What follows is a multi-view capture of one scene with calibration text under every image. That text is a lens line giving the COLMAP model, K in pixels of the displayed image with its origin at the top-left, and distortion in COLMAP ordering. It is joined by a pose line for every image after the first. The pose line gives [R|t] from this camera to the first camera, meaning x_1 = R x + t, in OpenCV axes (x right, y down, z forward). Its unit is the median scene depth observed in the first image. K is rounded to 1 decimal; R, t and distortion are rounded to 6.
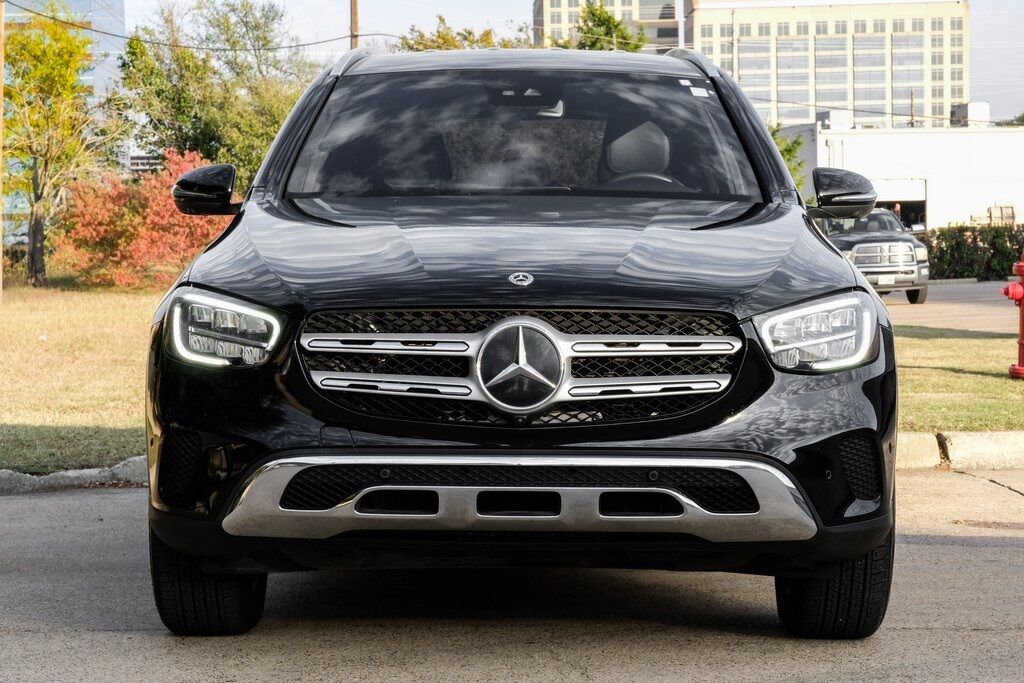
lens RADIAL K [[2521.3, 0, 512.1], [0, 2521.3, 343.3], [0, 0, 1]] dist [0.068325, 0.000000]
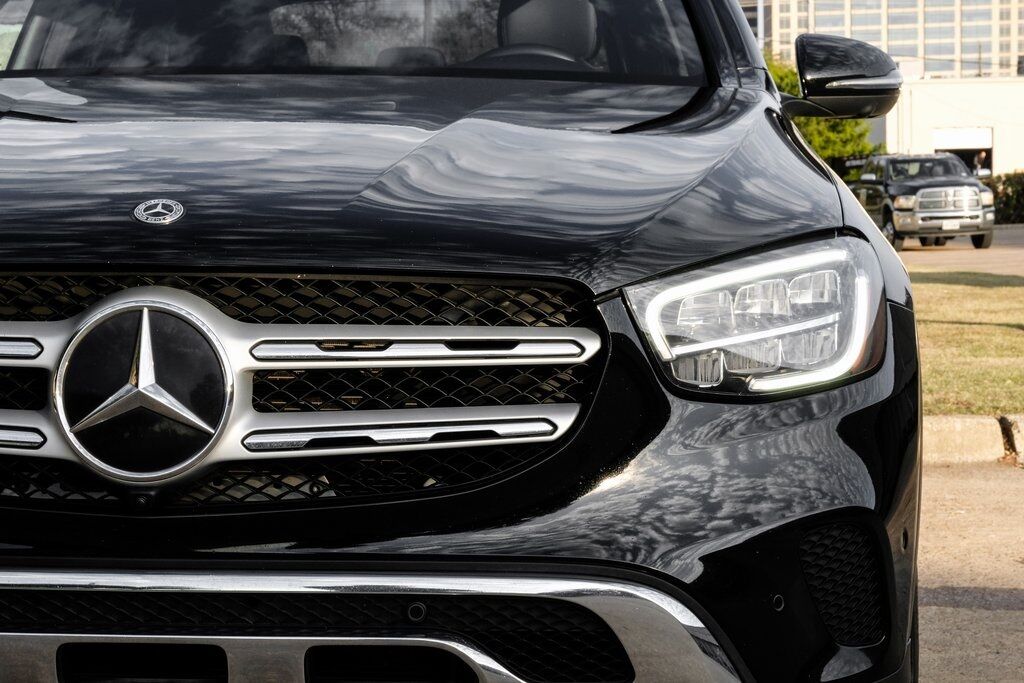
lens RADIAL K [[2428.5, 0, 512.5], [0, 2428.5, 343.5], [0, 0, 1]] dist [0.148323, 0.000000]
pose [[0.999516, 0.002008, -0.031036, 0.086245], [-0.001281, 0.999724, 0.023438, -0.010612], [0.031074, -0.023386, 0.999243, 0.508201]]
